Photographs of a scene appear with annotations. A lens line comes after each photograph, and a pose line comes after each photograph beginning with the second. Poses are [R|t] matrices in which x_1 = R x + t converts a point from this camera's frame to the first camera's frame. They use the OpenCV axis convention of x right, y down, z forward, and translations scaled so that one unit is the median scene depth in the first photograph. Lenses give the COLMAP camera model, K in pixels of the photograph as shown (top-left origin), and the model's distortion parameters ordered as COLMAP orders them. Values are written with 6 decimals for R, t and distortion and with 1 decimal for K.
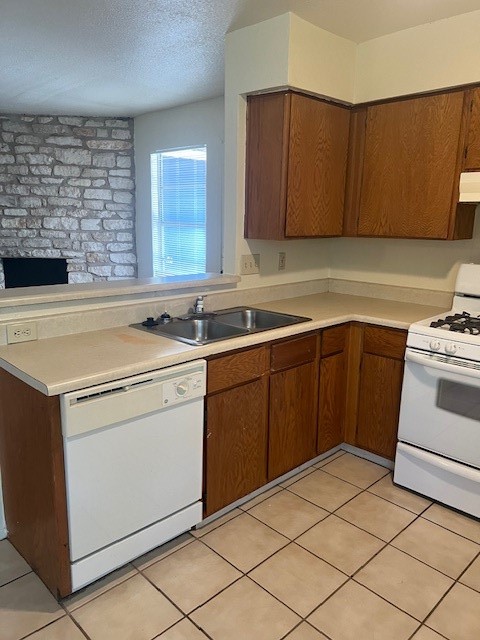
lens RADIAL K [[484.4, 0, 237.5], [0, 484.4, 318.0], [0, 0, 1]] dist [0.026447, -0.014585]
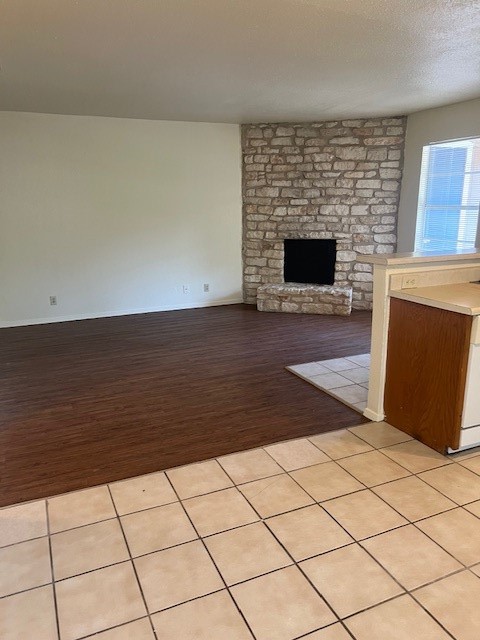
lens RADIAL K [[484.4, 0, 242.1], [0, 484.4, 322.8], [0, 0, 1]] dist [0.026447, -0.014585]
pose [[0.942741, 0.049795, -0.329787, -0.171048], [-0.037881, 0.998380, 0.042460, 0.043806], [0.331367, -0.027536, 0.943100, -0.226251]]
